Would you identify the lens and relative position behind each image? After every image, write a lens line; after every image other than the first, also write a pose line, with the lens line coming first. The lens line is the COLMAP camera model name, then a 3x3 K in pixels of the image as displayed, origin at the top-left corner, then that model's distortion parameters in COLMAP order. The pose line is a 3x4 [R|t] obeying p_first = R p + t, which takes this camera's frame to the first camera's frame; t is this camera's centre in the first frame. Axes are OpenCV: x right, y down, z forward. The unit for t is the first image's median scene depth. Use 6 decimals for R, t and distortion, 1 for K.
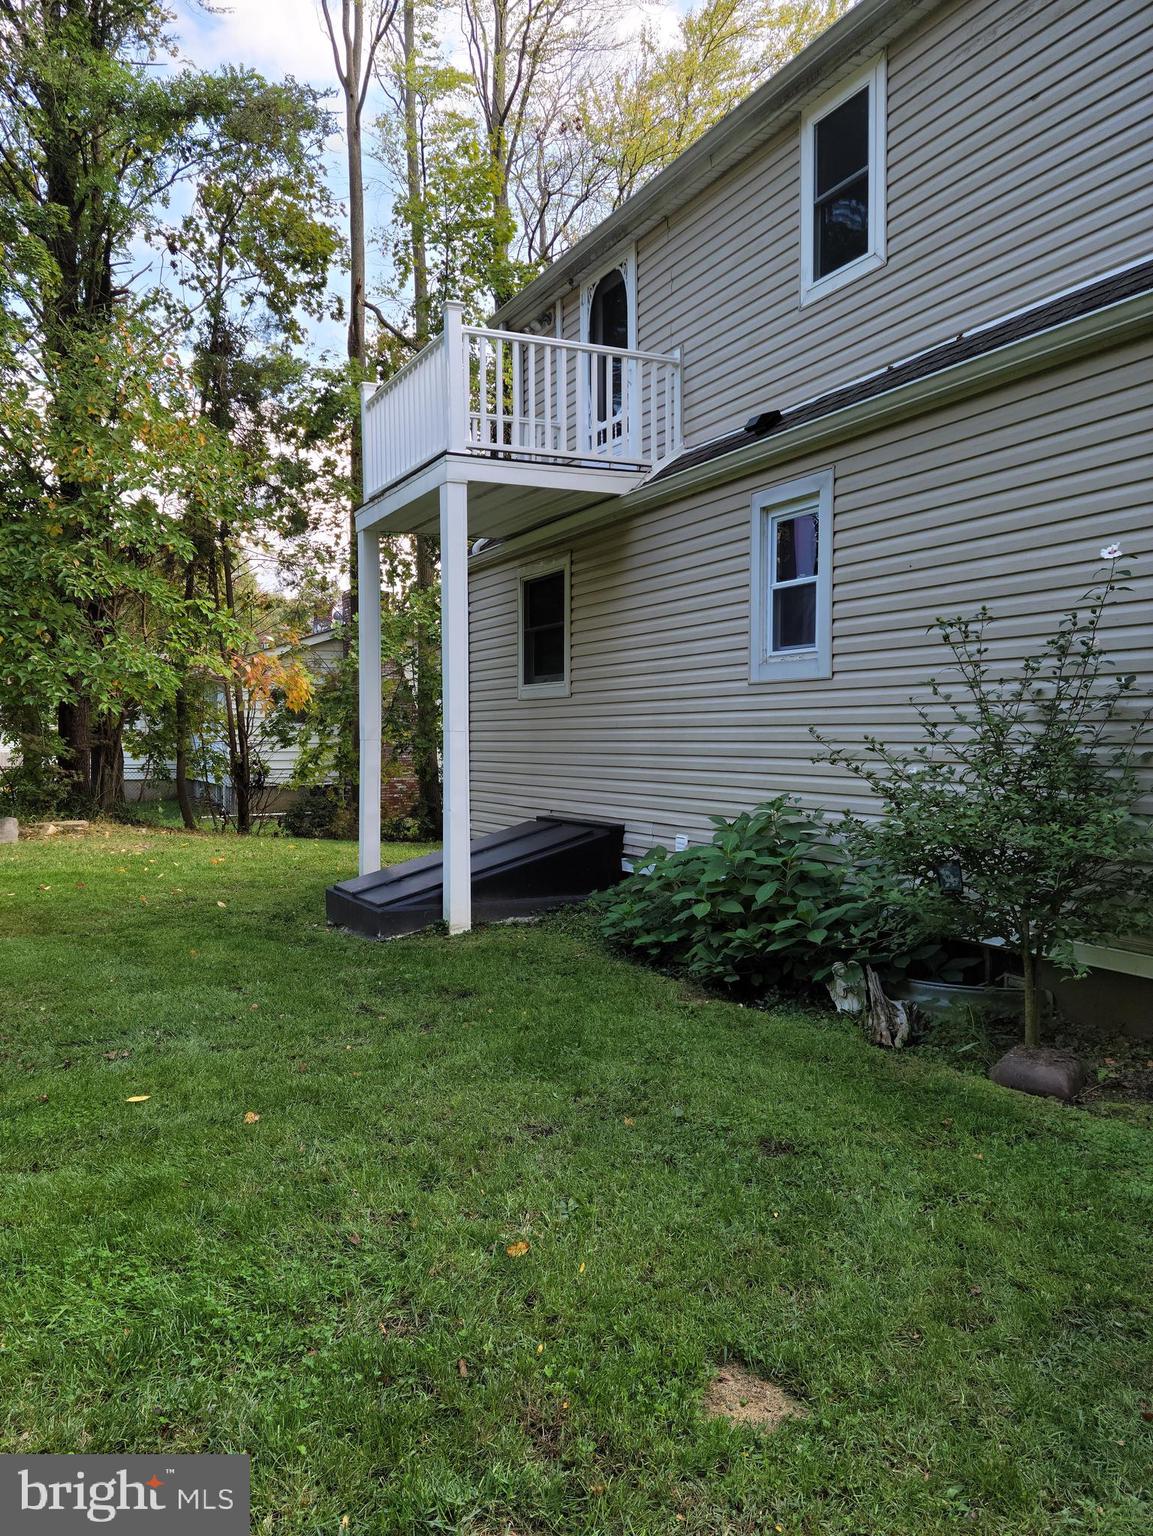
lens RADIAL K [[1223.4, 0, 576.5], [0, 1223.4, 768.0], [0, 0, 1]] dist [0.098569, -0.068503]
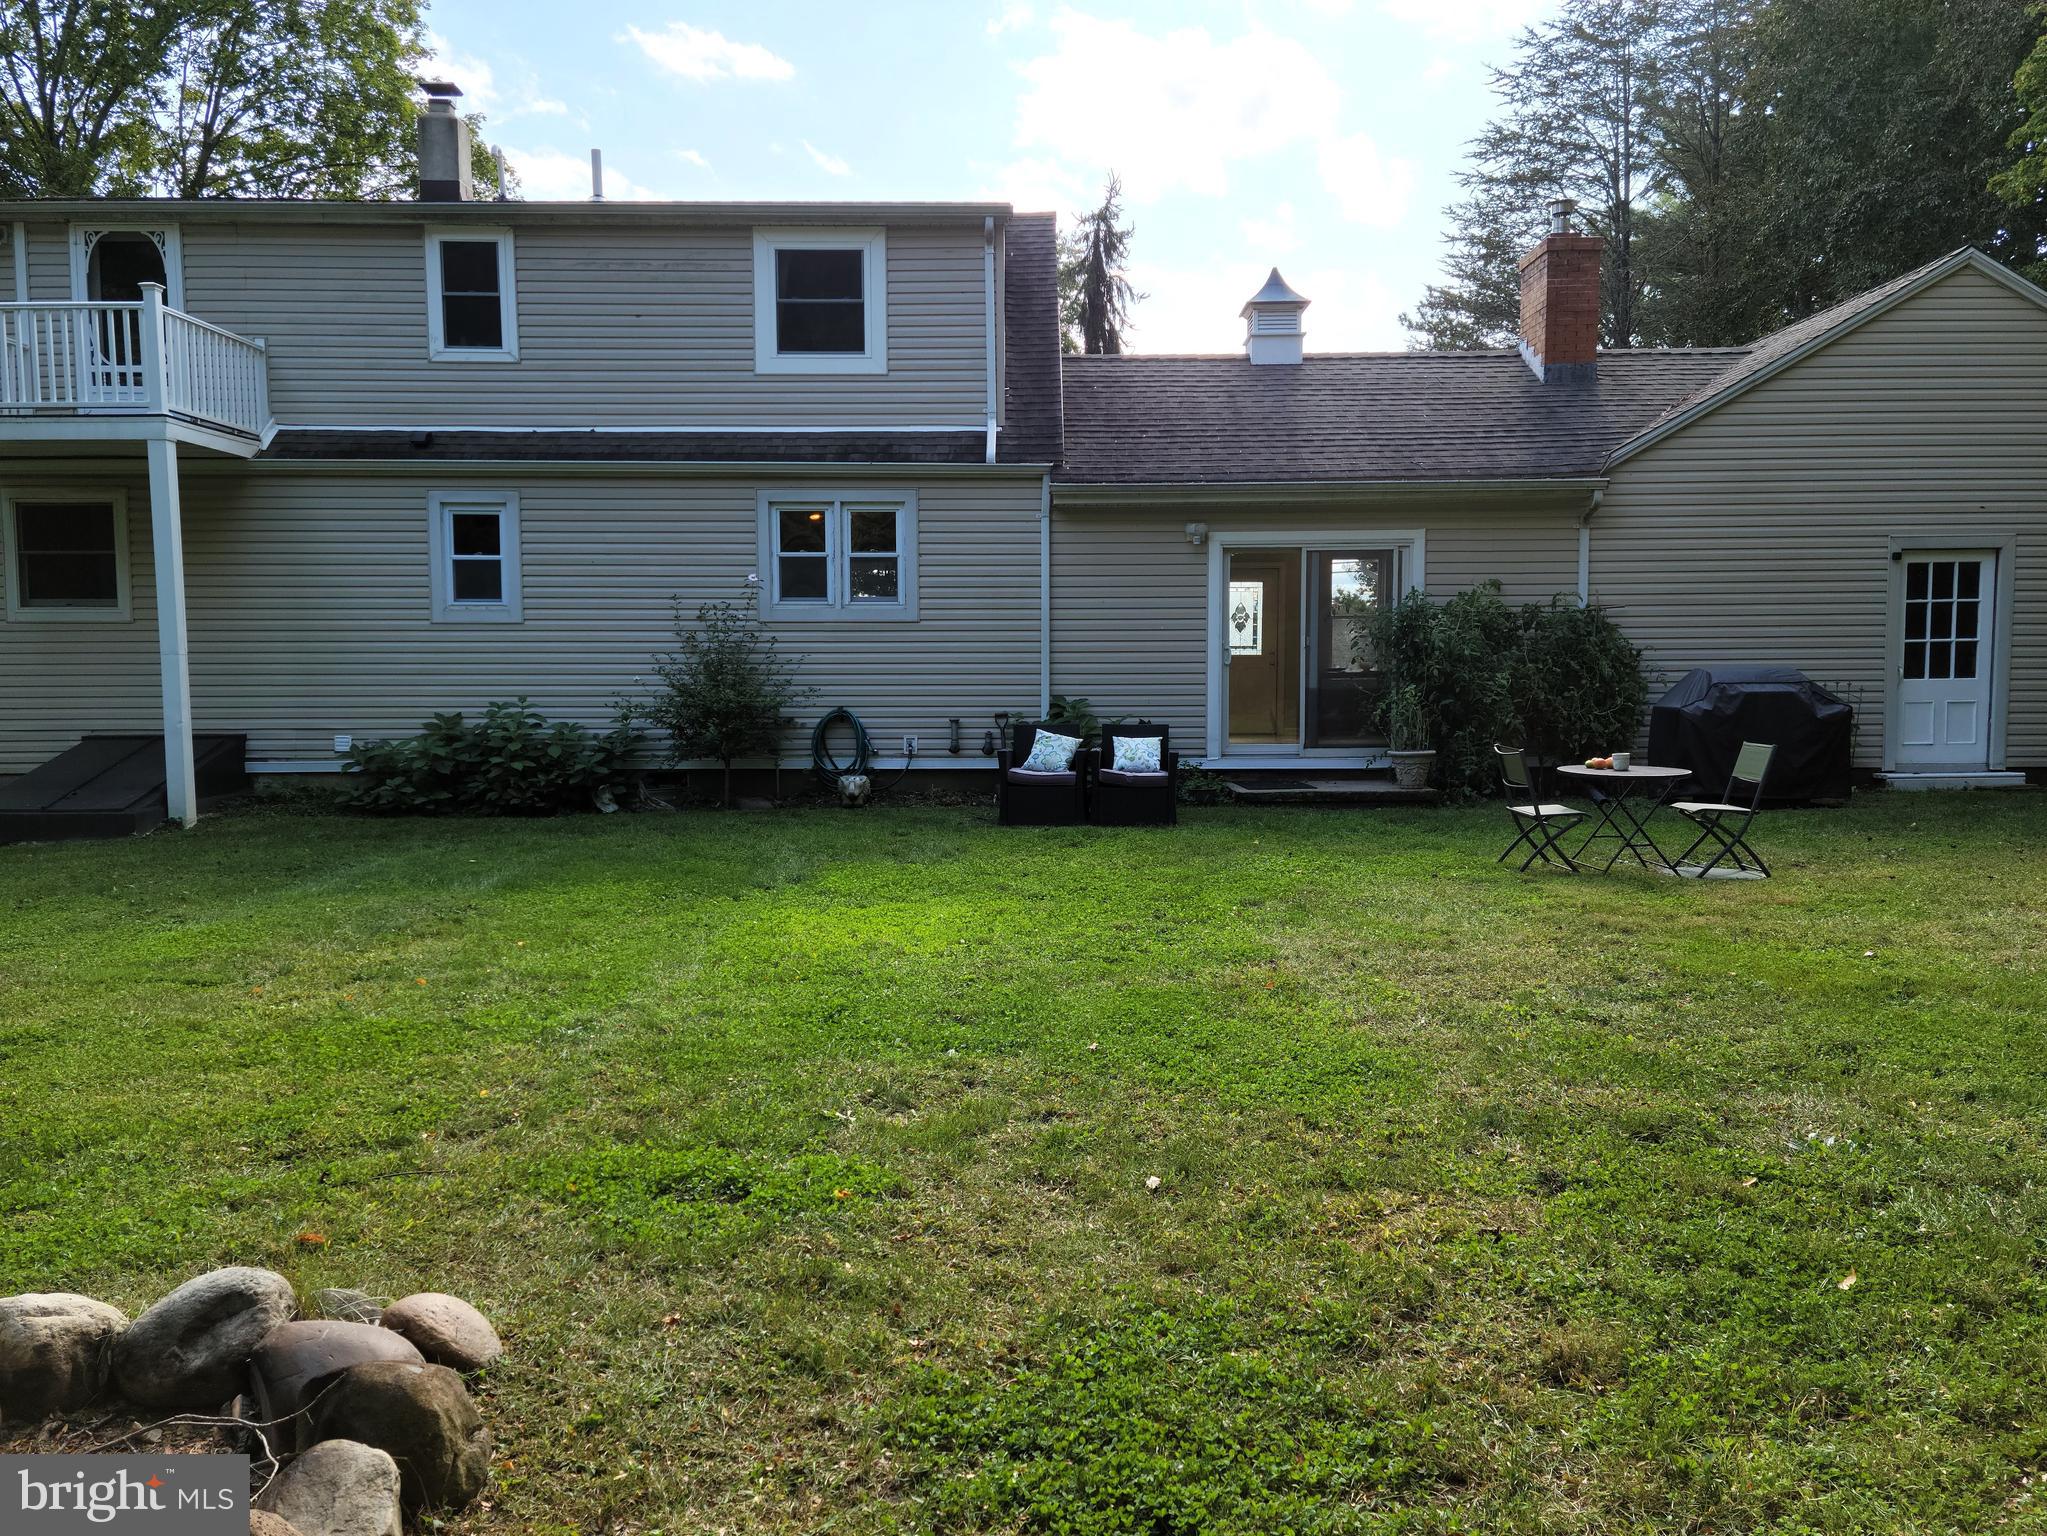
lens RADIAL K [[1630.4, 0, 1023.5], [0, 1630.4, 768.0], [0, 0, 1]] dist [0.098569, -0.068503]
pose [[0.408860, -0.062512, 0.910454, -1.363775], [0.027888, 0.998041, 0.056002, 0.012447], [-0.912171, 0.002493, 0.409802, -0.427666]]
